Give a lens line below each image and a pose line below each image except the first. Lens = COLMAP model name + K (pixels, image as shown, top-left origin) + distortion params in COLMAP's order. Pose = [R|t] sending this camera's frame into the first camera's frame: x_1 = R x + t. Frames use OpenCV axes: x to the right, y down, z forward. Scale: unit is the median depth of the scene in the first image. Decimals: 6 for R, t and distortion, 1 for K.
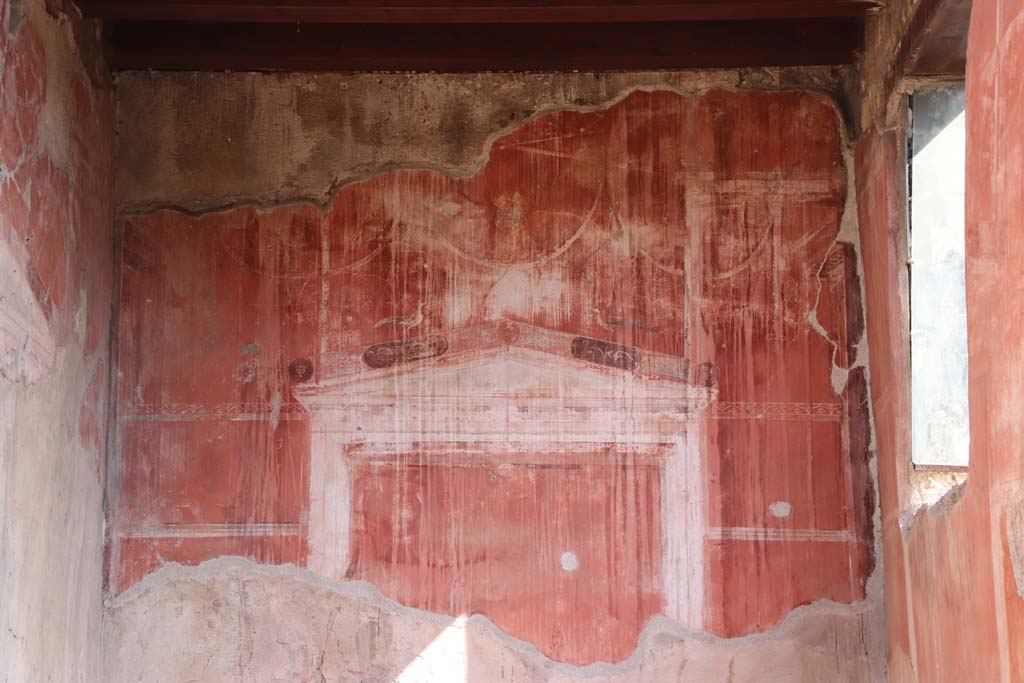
lens RADIAL K [[2089.0, 0, 511.9], [0, 2089.0, 344.3], [0, 0, 1]] dist [0.468245, 0.000000]
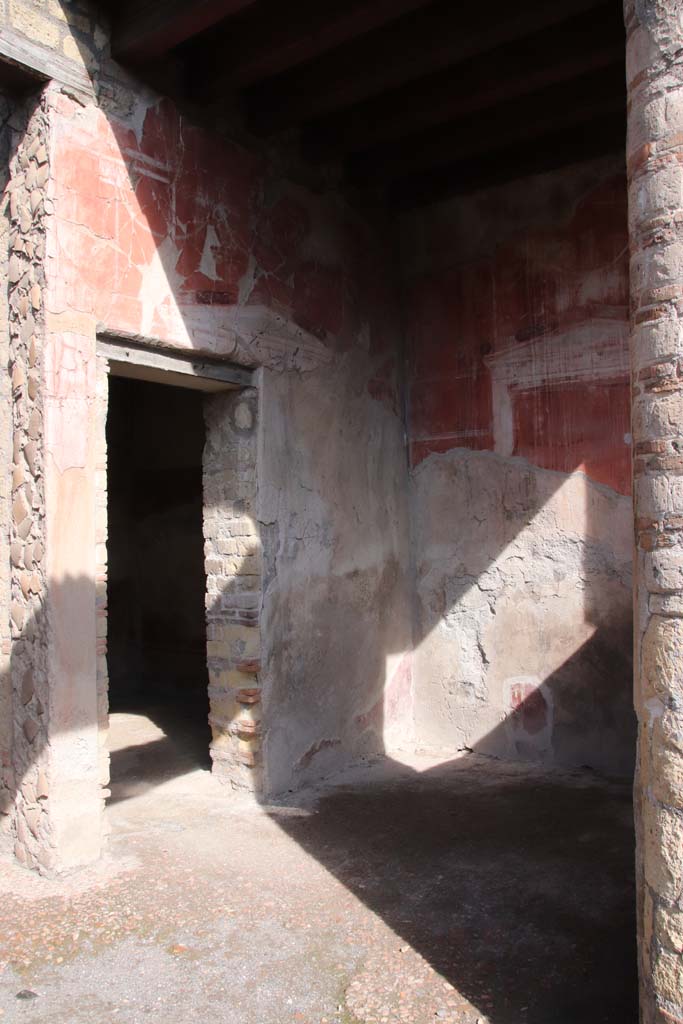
lens RADIAL K [[882.3, 0, 341.9], [0, 882.3, 513.5], [0, 0, 1]] dist [-0.144097, 0.135220]
pose [[0.780827, -0.024853, -0.624252, 0.287995], [0.125792, 0.984999, 0.118128, 0.049968], [0.611952, -0.170764, 0.772240, 0.290071]]
